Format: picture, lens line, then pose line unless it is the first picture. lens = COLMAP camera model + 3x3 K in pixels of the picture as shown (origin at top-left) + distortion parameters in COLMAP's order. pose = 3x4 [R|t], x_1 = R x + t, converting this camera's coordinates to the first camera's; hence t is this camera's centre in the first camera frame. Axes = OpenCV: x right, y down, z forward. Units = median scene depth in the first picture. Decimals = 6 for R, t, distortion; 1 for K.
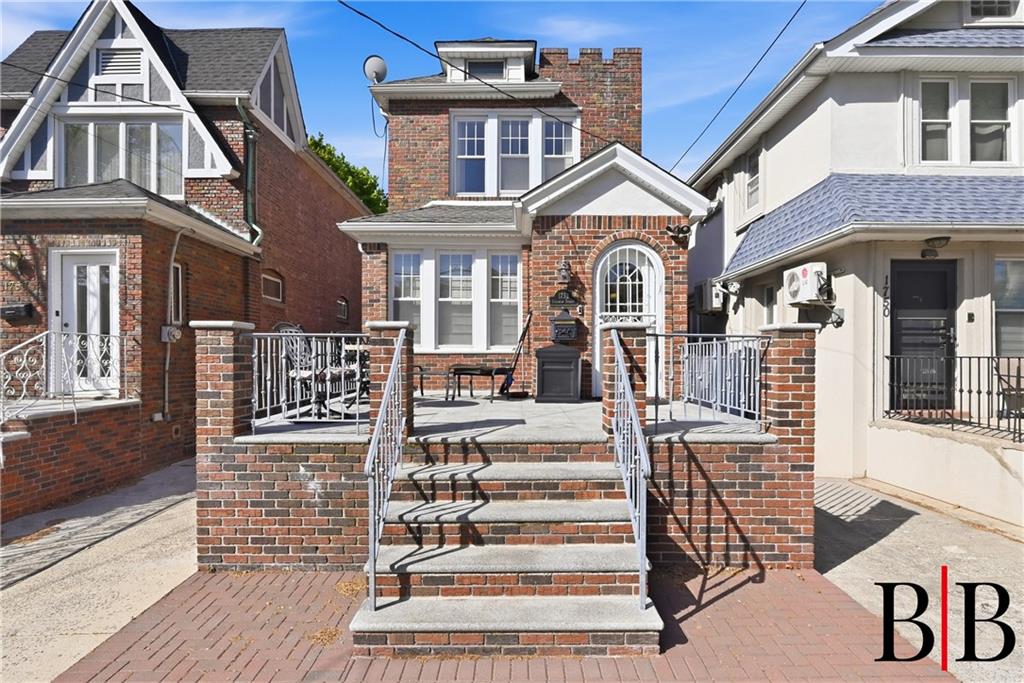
lens RADIAL K [[529.1, 0, 522.4], [0, 529.1, 363.6], [0, 0, 1]] dist [-0.001388, -0.000166]
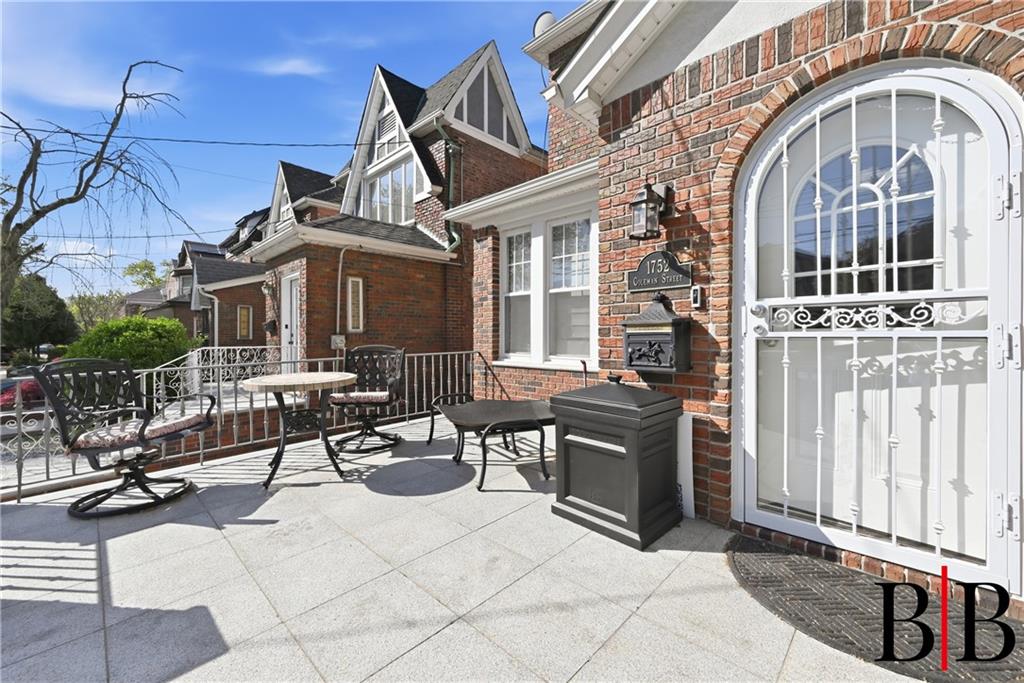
lens RADIAL K [[414.8, 0, 511.2], [0, 414.8, 338.1], [0, 0, 1]] dist [-0.003766, 0.000656]
pose [[0.709447, 0.002392, -0.704754, 0.222675], [-0.001968, 0.999997, 0.001413, -0.067371], [0.704756, 0.000384, 0.709450, 0.651751]]
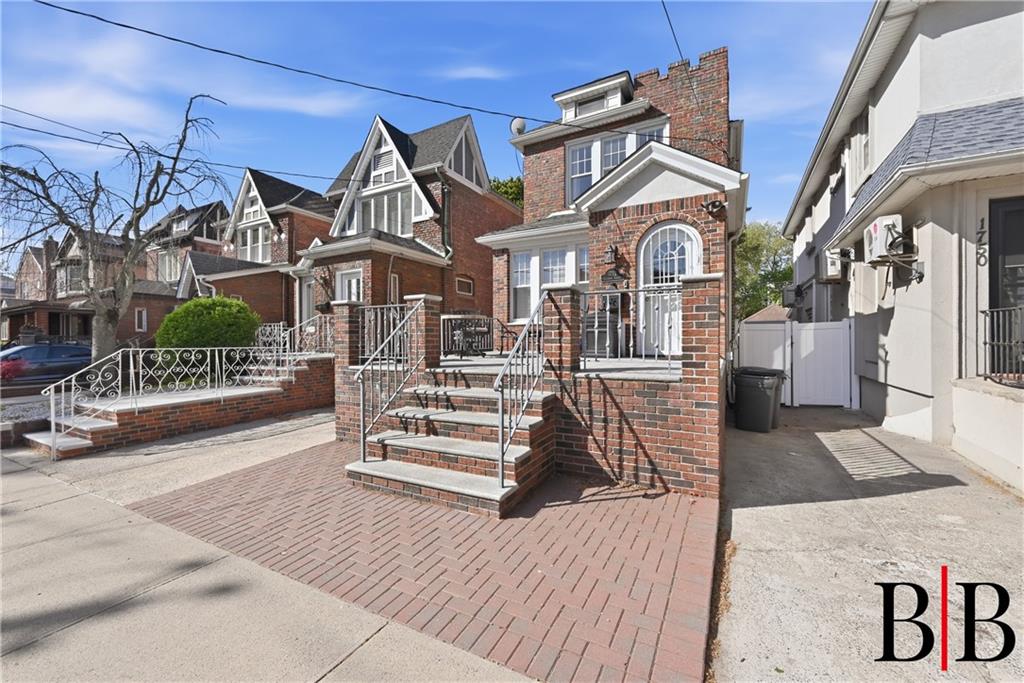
lens RADIAL K [[414.8, 0, 511.4], [0, 414.8, 345.6], [0, 0, 1]] dist [-0.003766, 0.000656]
pose [[0.875223, -0.001798, -0.483717, 0.329591], [0.002619, 0.999996, 0.001021, 0.039217], [0.483713, -0.002161, 0.875224, 0.027852]]
